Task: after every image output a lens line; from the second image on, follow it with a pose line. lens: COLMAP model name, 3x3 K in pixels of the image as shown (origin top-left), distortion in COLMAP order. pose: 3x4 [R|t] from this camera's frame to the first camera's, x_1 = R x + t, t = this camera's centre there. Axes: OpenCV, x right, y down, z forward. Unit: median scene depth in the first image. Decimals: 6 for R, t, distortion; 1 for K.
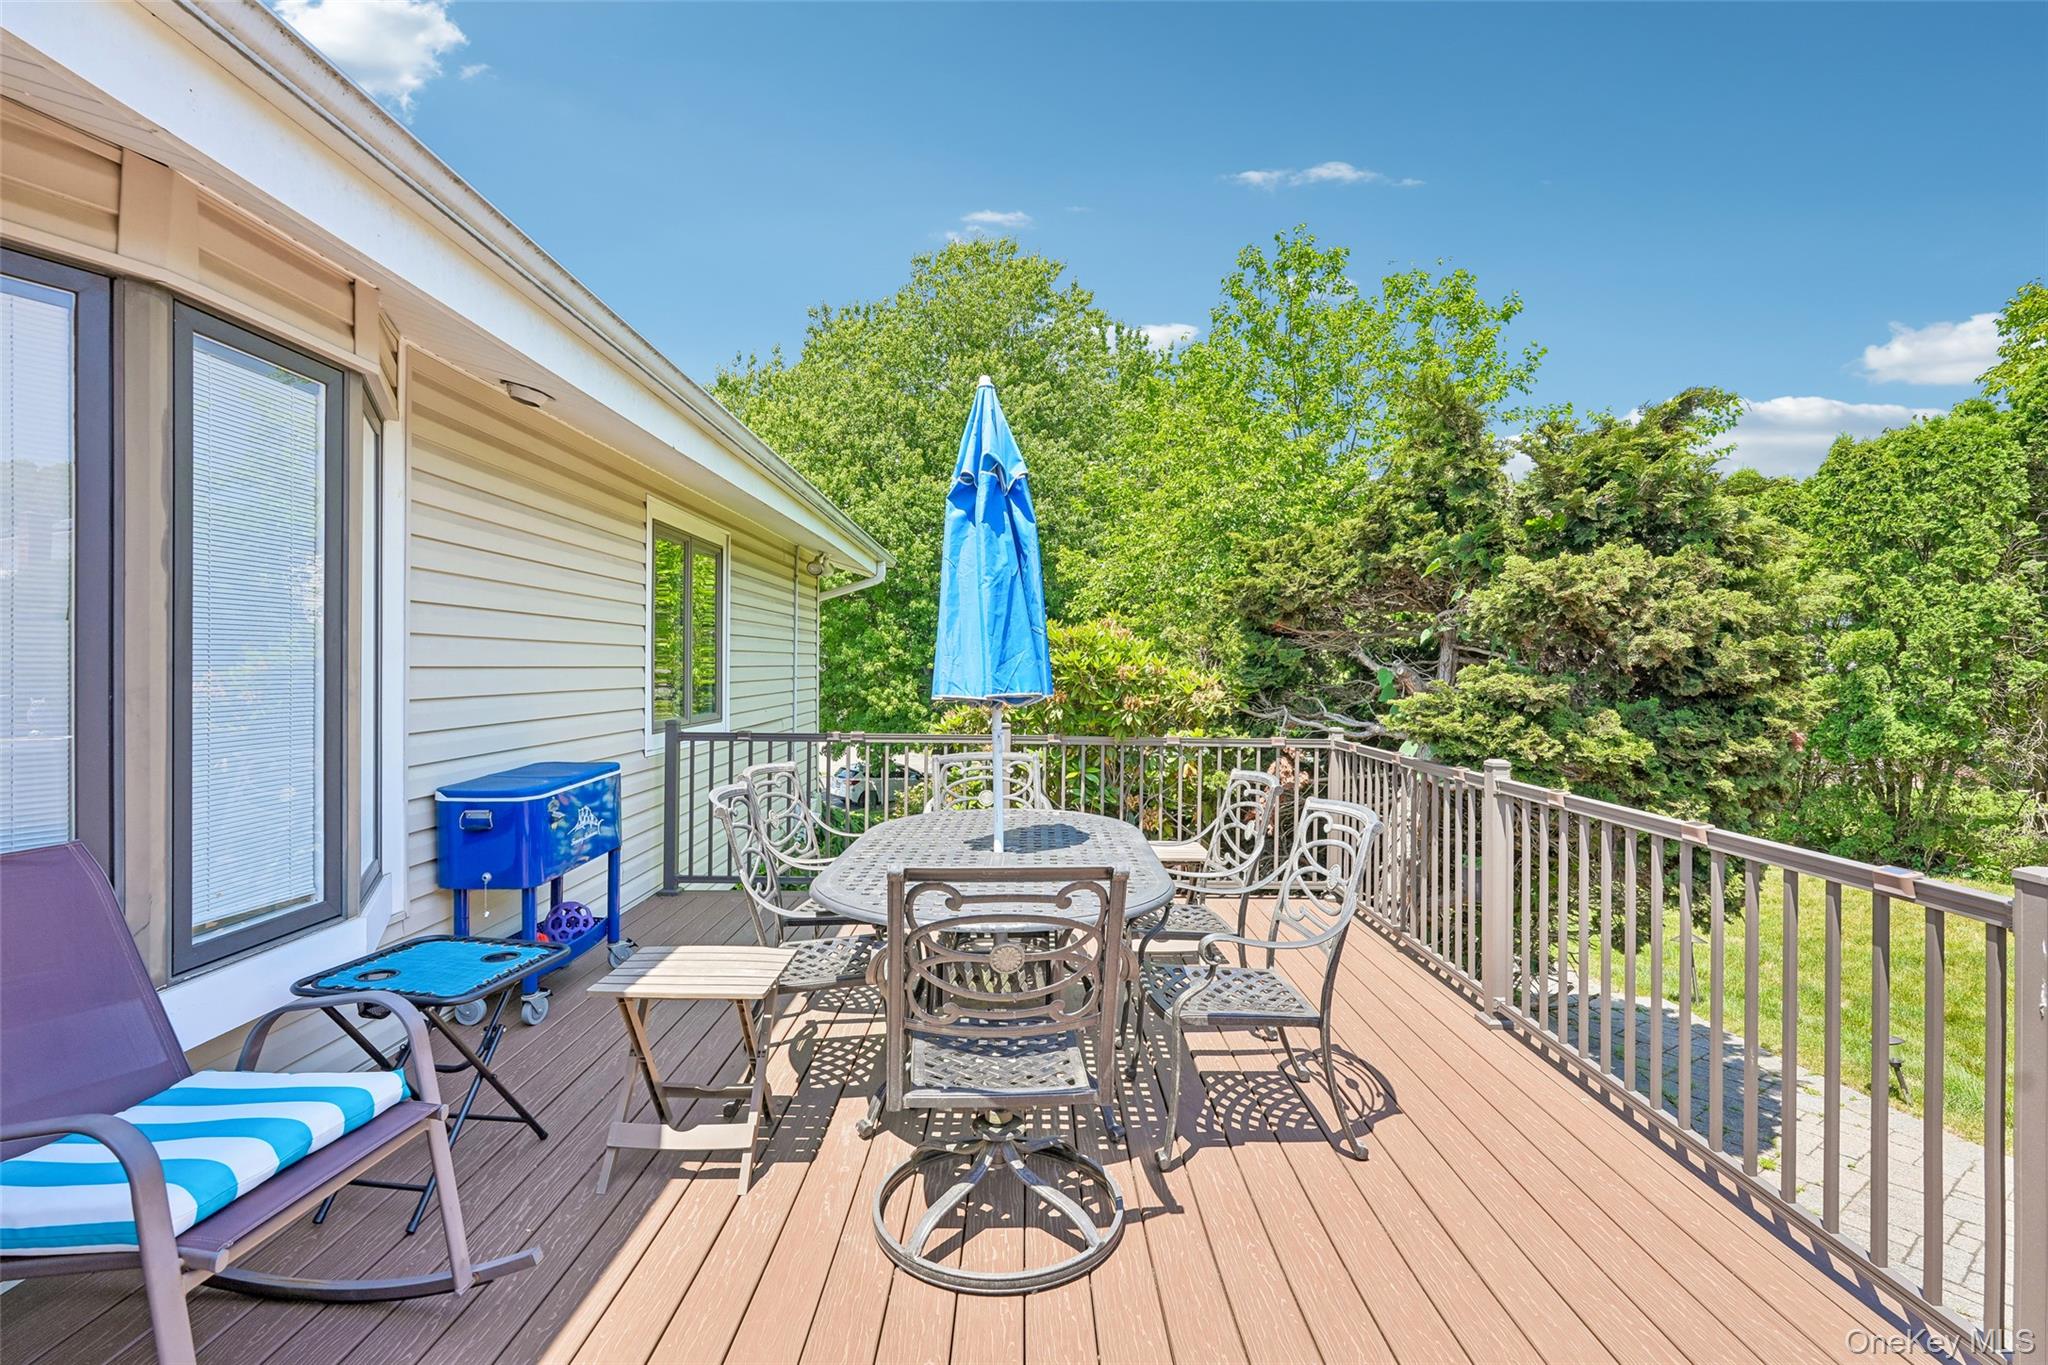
lens RADIAL K [[918.9, 0, 1014.3], [0, 918.9, 673.1], [0, 0, 1]] dist [-0.015338, 0.005039]
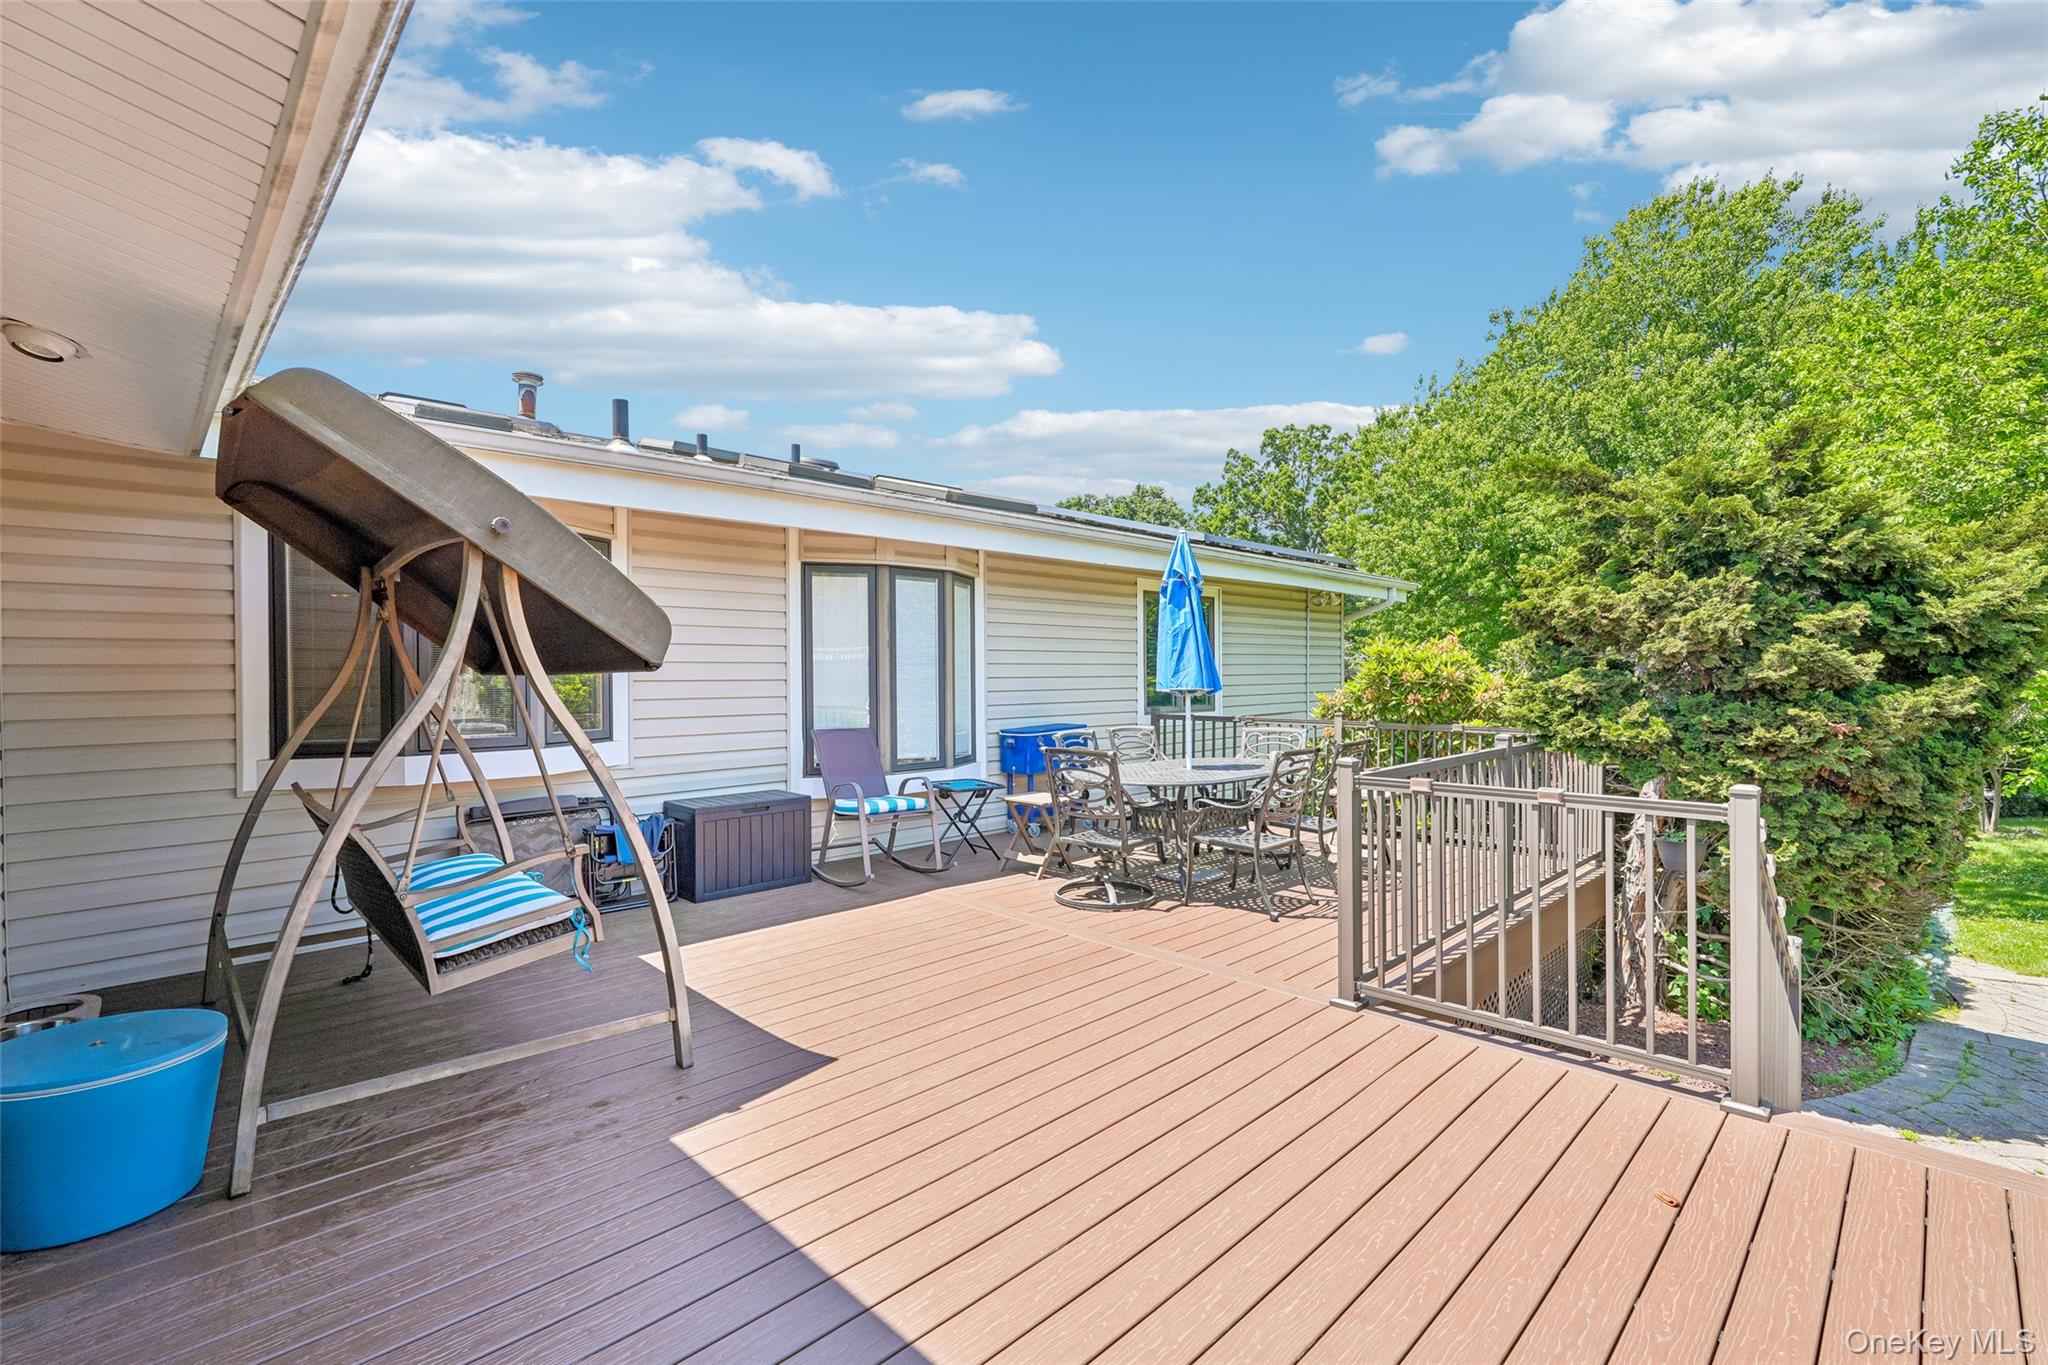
lens RADIAL K [[918.9, 0, 1027.6], [0, 918.9, 680.9], [0, 0, 1]] dist [-0.015338, 0.005039]
pose [[0.701732, -0.006705, -0.712410, 1.108454], [0.007944, 0.999967, -0.001587, 0.007221], [0.712397, -0.004546, 0.701762, -0.606940]]
